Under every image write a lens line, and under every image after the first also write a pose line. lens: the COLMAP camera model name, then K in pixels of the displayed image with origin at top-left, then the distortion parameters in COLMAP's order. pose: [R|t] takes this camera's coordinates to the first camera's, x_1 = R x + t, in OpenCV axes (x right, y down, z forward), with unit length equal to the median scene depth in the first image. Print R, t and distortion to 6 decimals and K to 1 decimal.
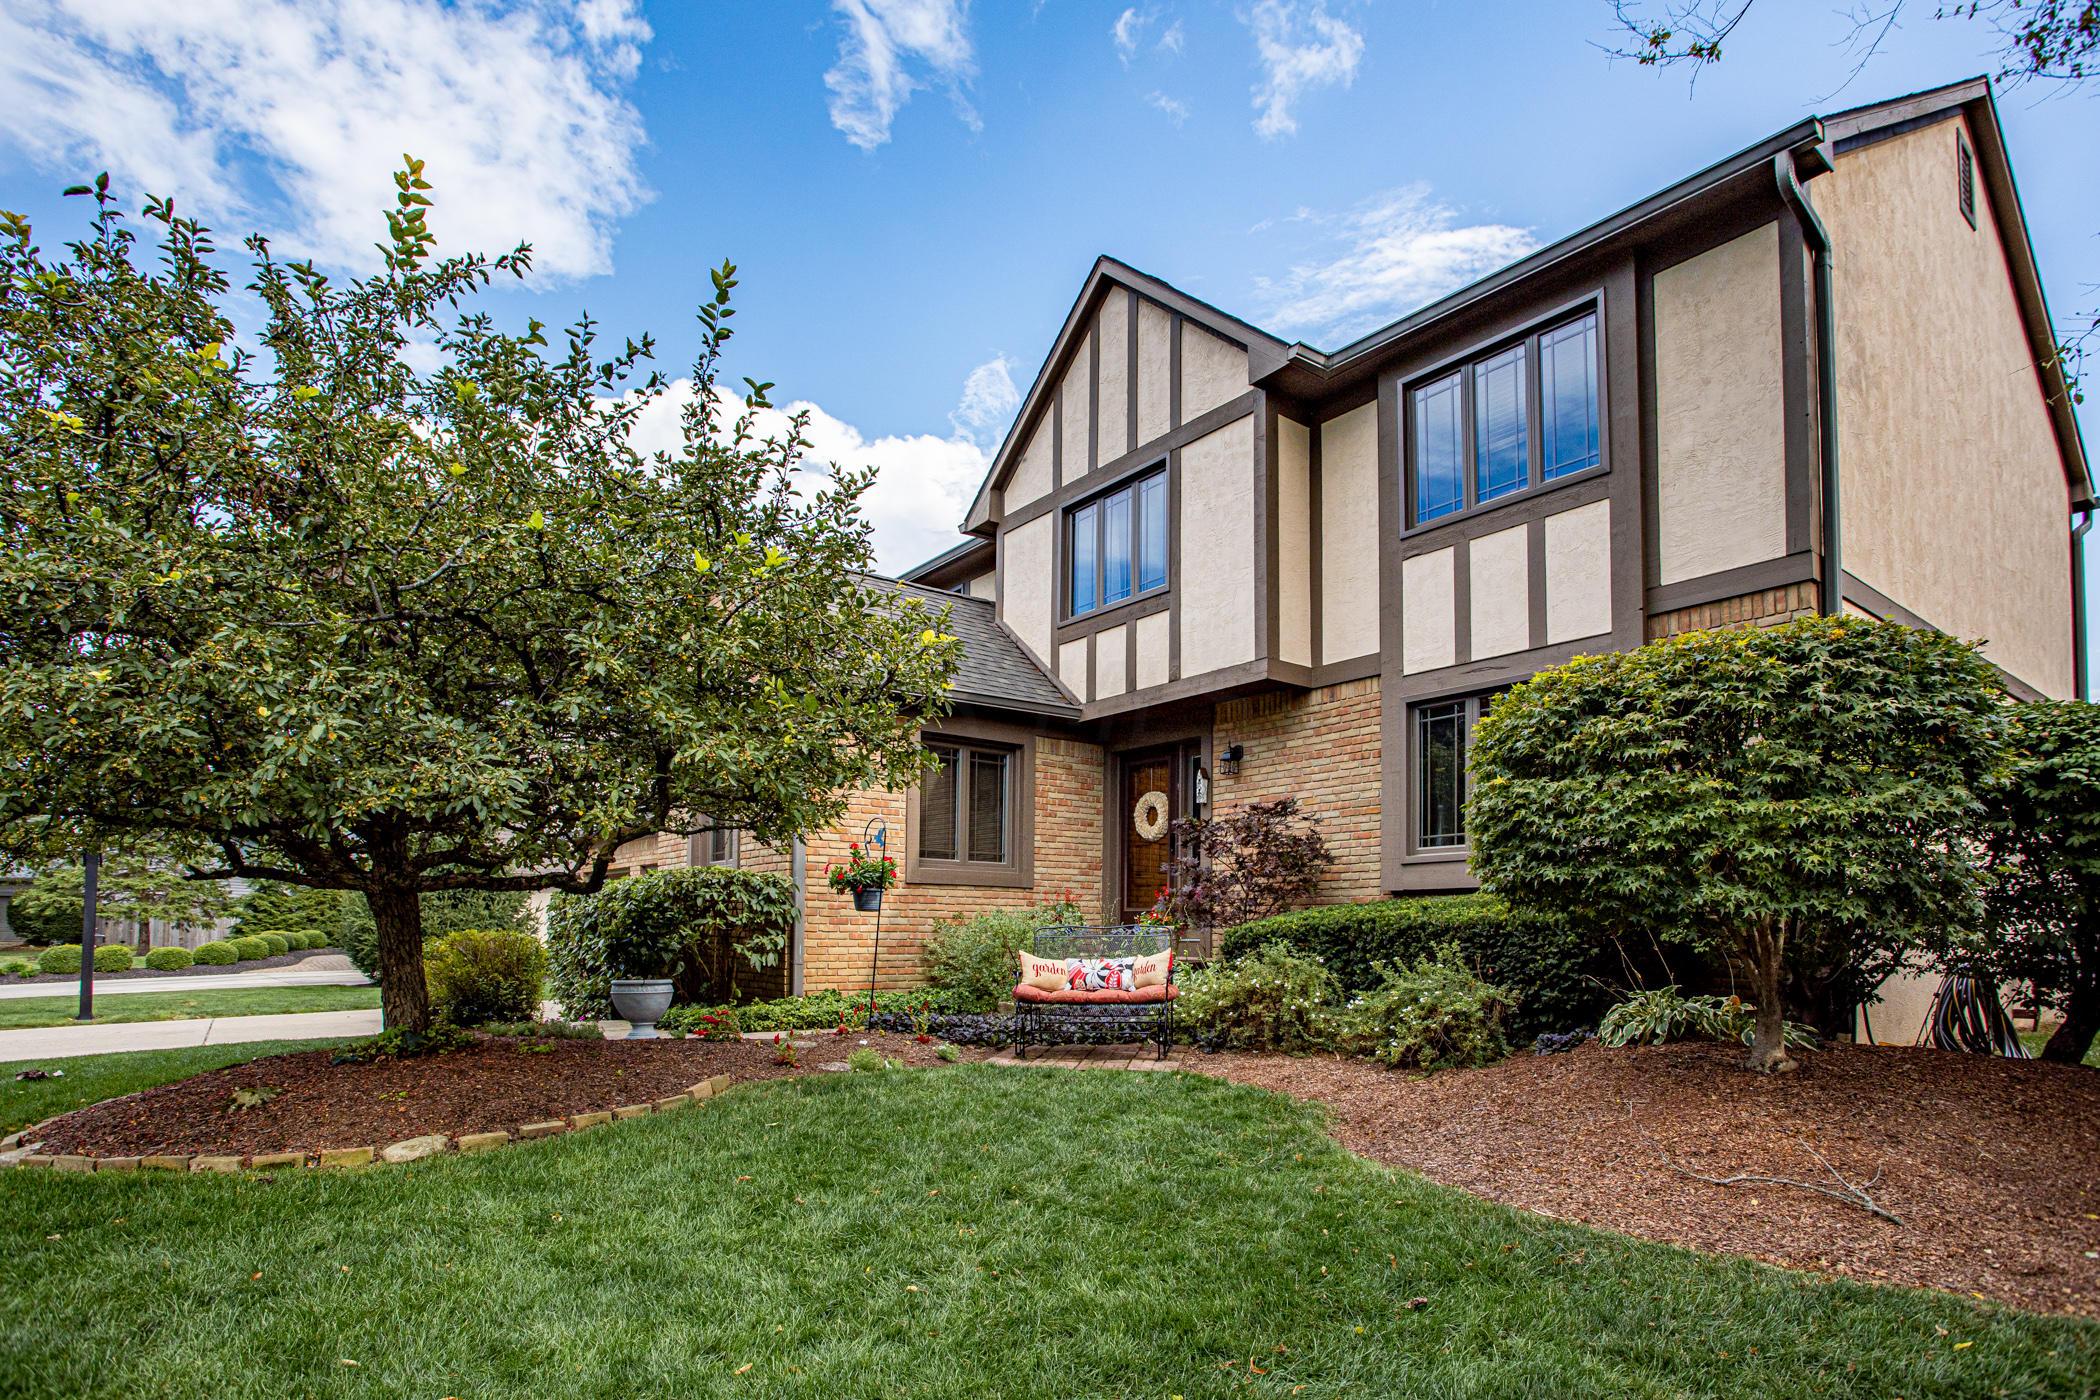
lens RADIAL K [[1059.6, 0, 1025.0], [0, 1059.6, 930.0], [0, 0, 1]] dist [-0.050105, 0.000426]
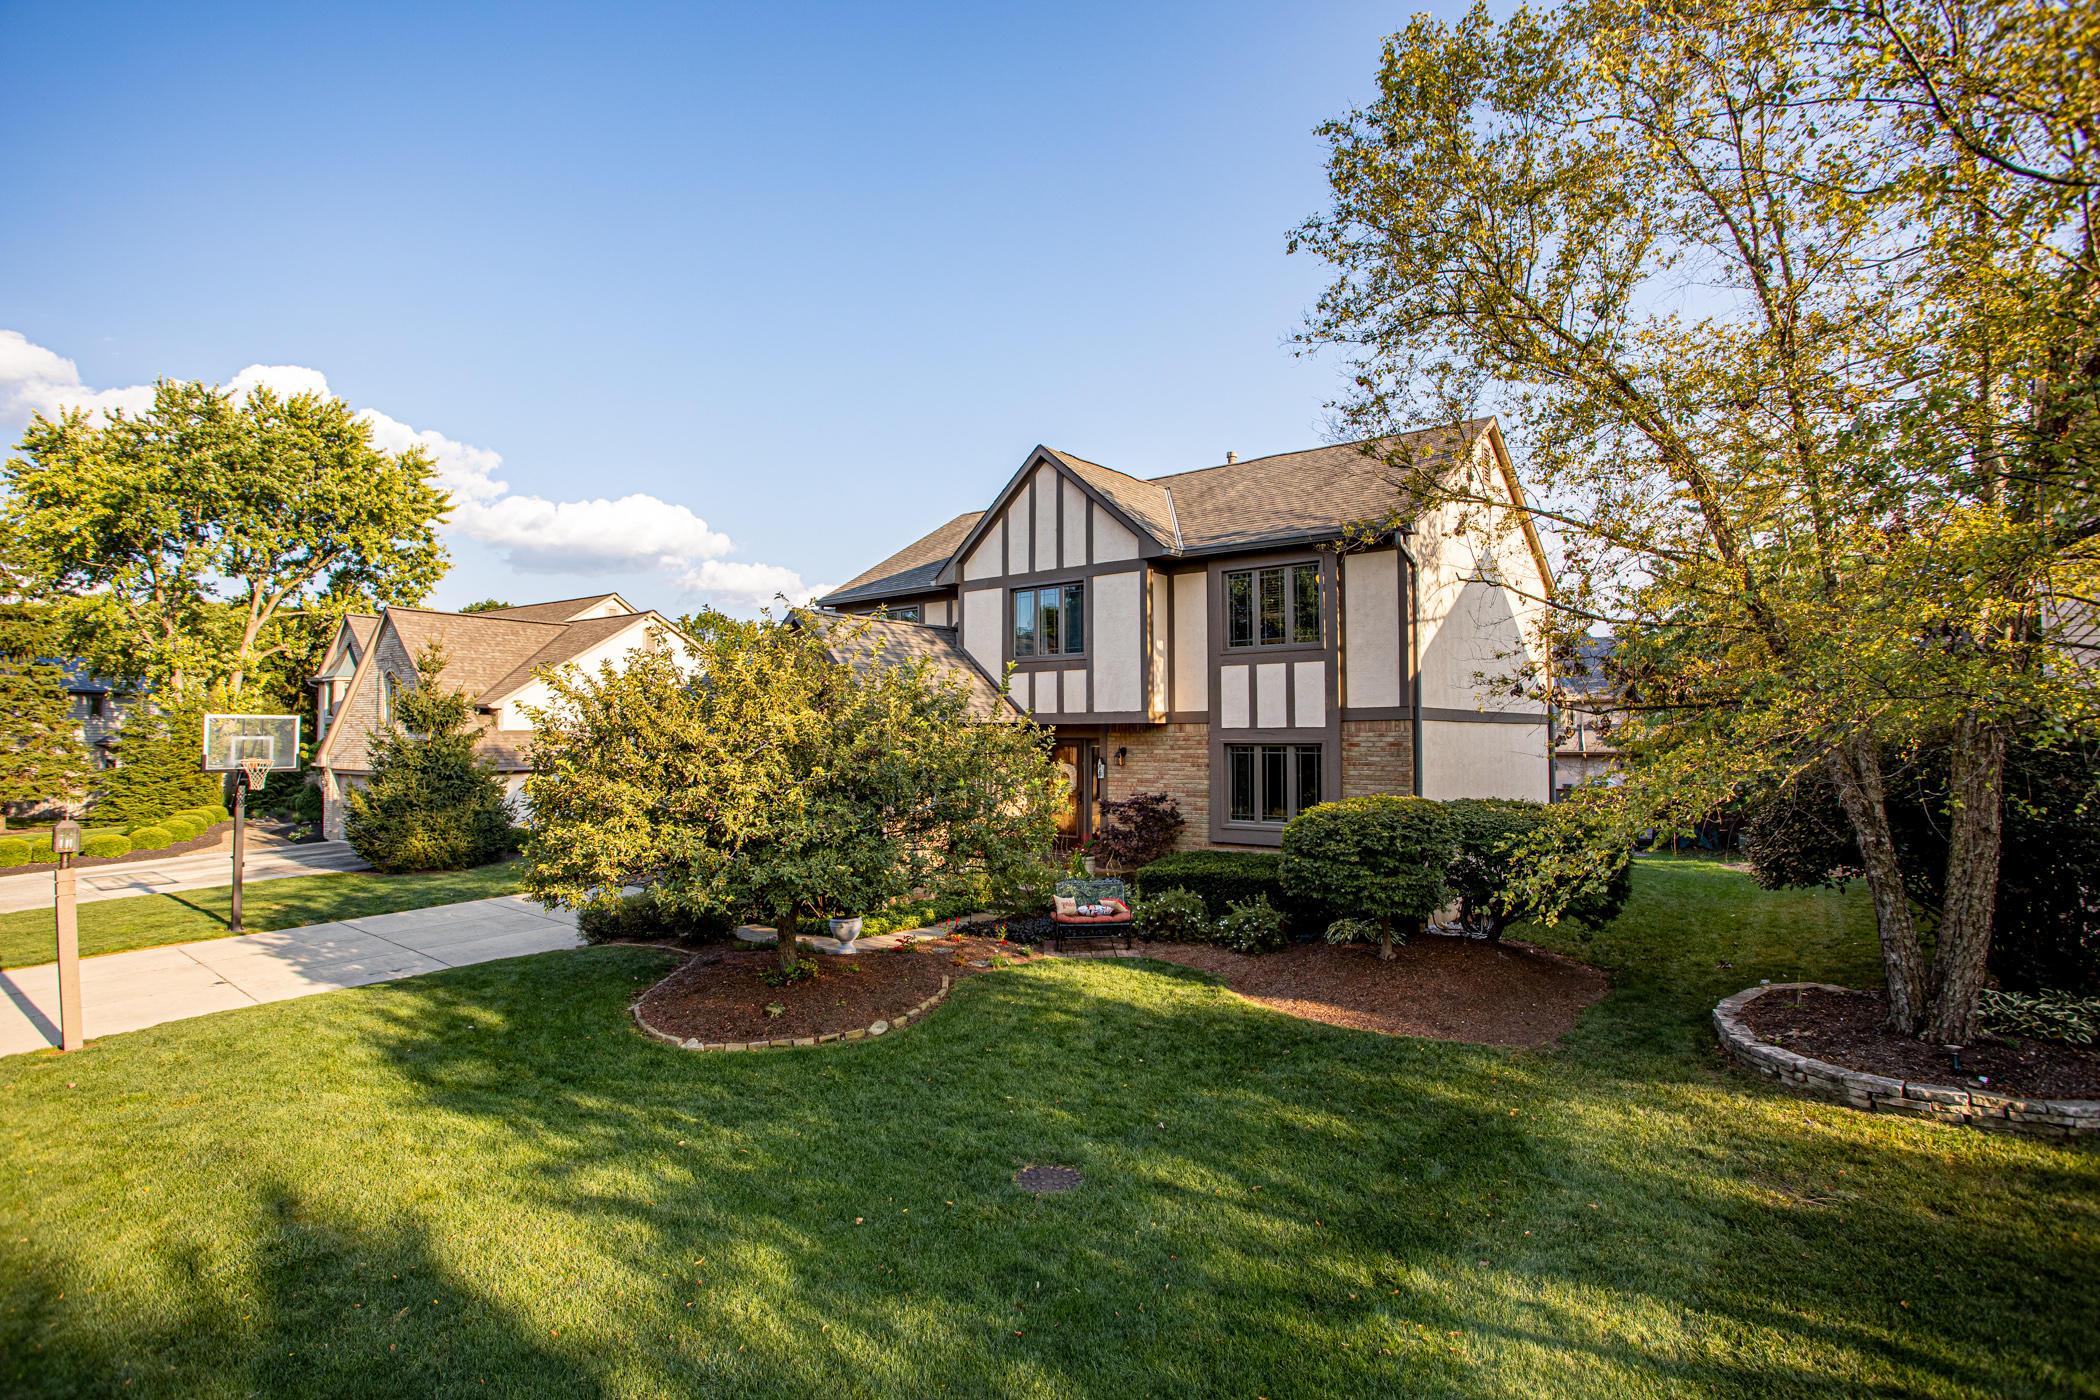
lens RADIAL K [[1051.4, 0, 1013.9], [0, 1051.4, 672.5], [0, 0, 1]] dist [-0.096344, 0.063435]
pose [[0.968177, 0.006247, 0.250190, -0.447502], [0.005949, 0.998831, -0.047961, -0.239107], [-0.250198, 0.047923, 0.967008, -0.694310]]
